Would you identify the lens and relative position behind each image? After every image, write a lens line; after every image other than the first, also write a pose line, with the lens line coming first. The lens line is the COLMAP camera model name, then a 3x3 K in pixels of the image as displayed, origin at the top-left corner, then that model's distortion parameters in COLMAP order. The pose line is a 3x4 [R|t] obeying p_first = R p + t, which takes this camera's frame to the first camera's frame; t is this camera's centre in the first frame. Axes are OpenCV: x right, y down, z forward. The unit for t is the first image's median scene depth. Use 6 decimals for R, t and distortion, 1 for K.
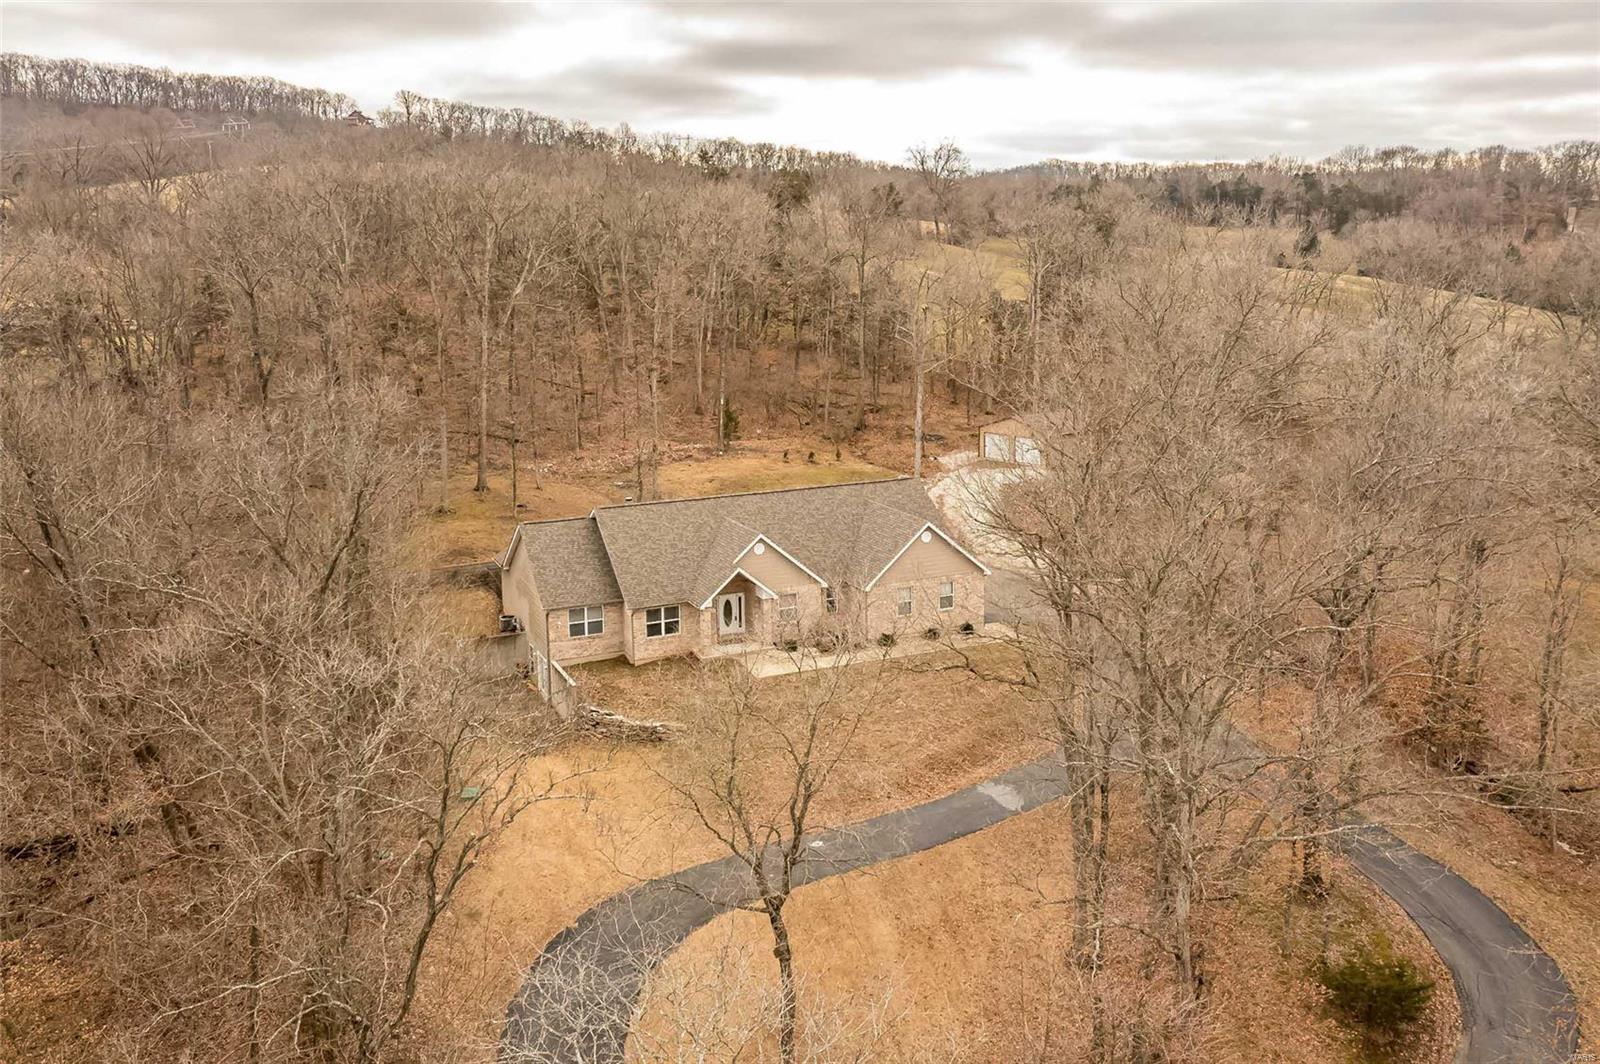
lens RADIAL K [[1291.1, 0, 800.0], [0, 1291.1, 532.0], [0, 0, 1]] dist [-0.035739, 0.001098]
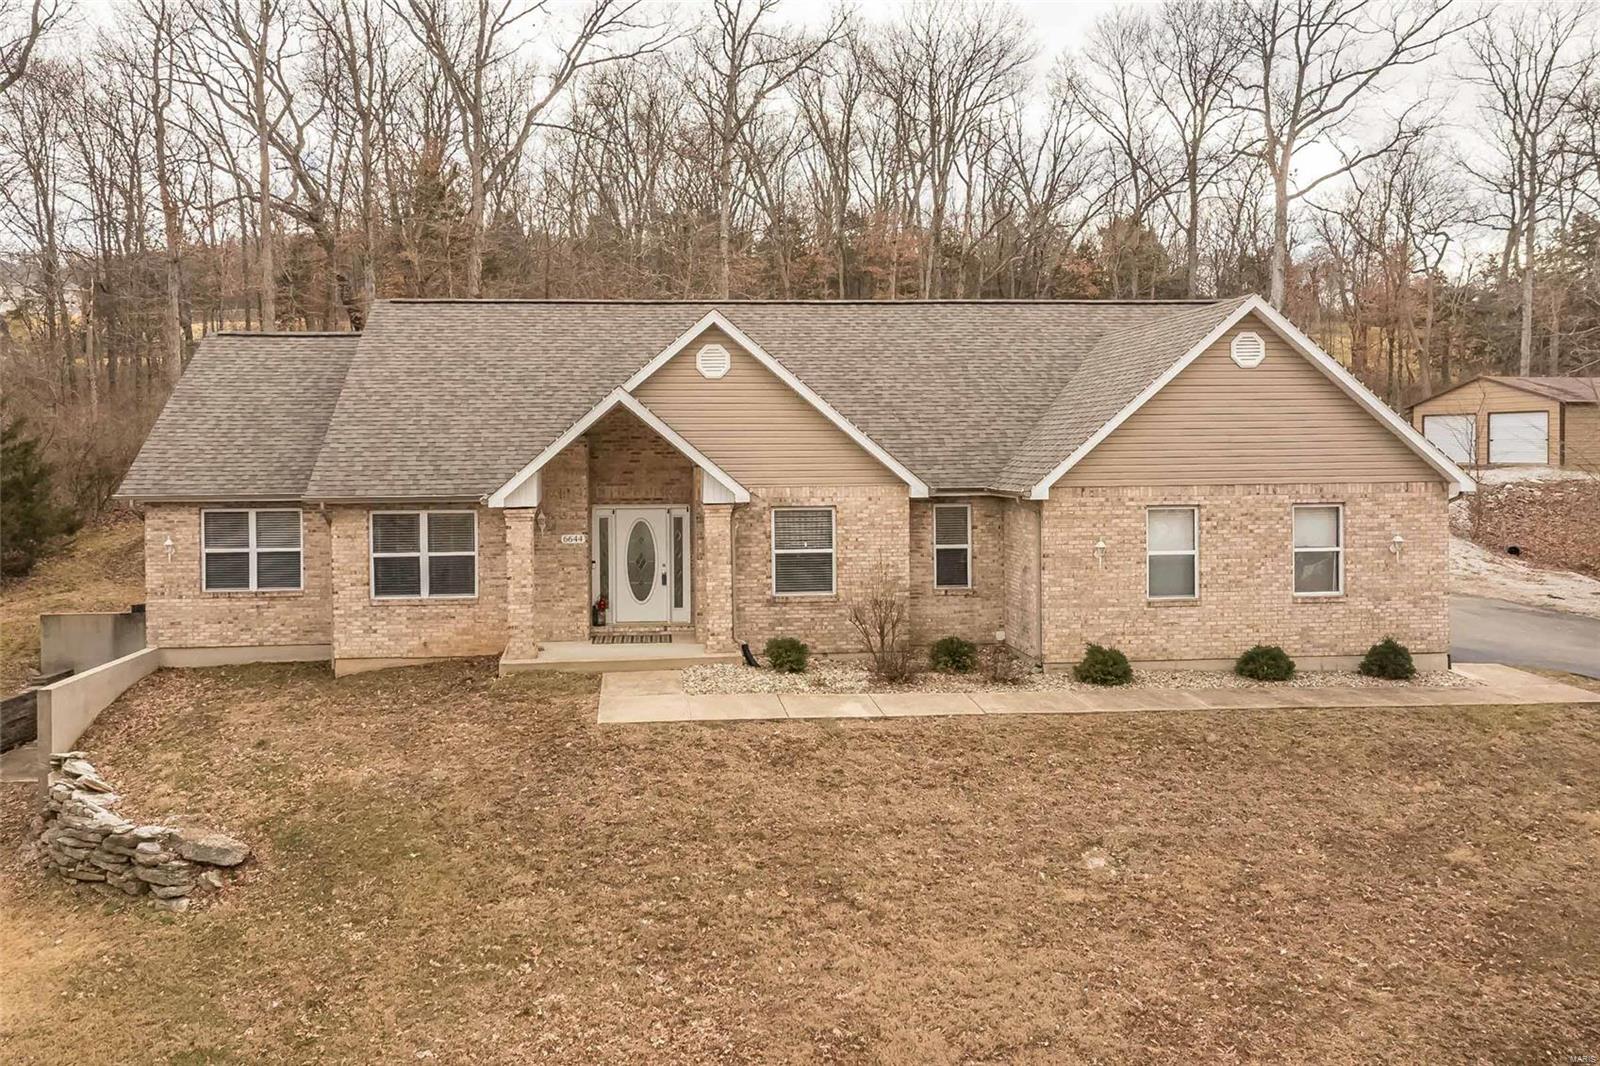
lens RADIAL K [[1291.1, 0, 800.0], [0, 1291.1, 533.0], [0, 0, 1]] dist [-0.035739, 0.001098]
pose [[0.943503, 0.021356, -0.330674, 0.100330], [-0.075952, 0.985291, -0.153079, 0.105219], [0.322541, 0.169545, 0.931247, 0.683293]]
